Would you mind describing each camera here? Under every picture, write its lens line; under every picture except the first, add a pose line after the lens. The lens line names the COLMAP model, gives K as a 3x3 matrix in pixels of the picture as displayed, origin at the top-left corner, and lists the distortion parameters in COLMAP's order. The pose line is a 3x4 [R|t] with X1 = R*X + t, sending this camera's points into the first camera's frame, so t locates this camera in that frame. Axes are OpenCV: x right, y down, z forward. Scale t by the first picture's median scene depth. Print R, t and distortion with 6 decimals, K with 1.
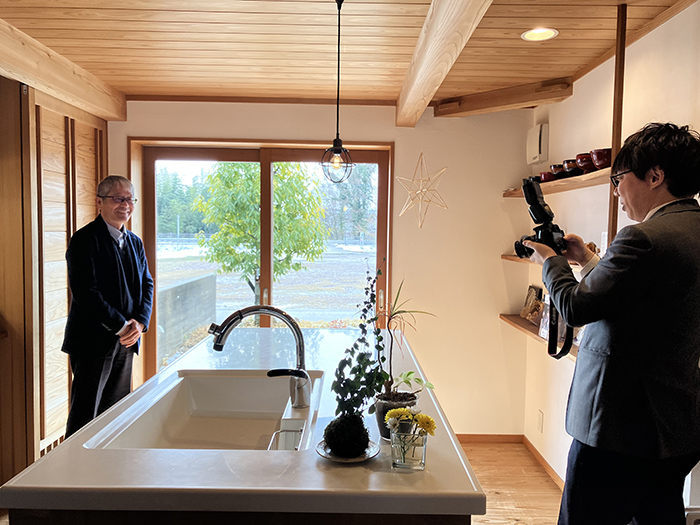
lens RADIAL K [[581.1, 0, 349.9], [0, 581.1, 268.3], [0, 0, 1]] dist [0.034685, -0.033806]
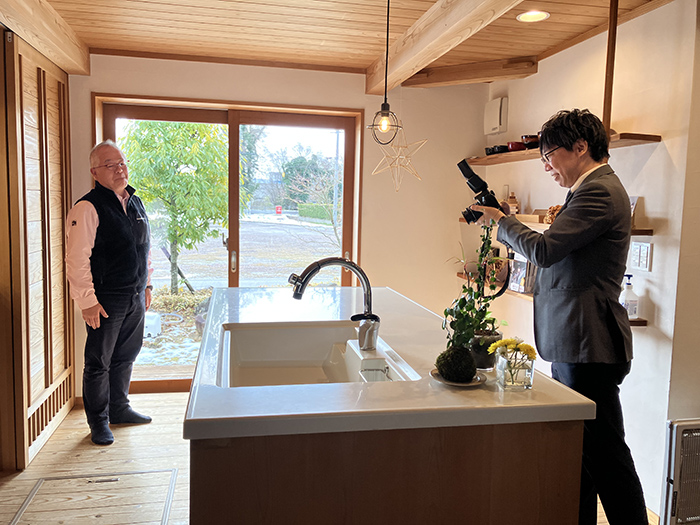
lens RADIAL K [[581.1, 0, 353.5], [0, 581.1, 257.1], [0, 0, 1]] dist [0.034685, -0.033806]
pose [[0.981527, -0.008992, 0.191113, -0.152960], [0.002538, 0.999419, 0.033989, 0.013052], [-0.191308, -0.032876, 0.980979, -0.027805]]
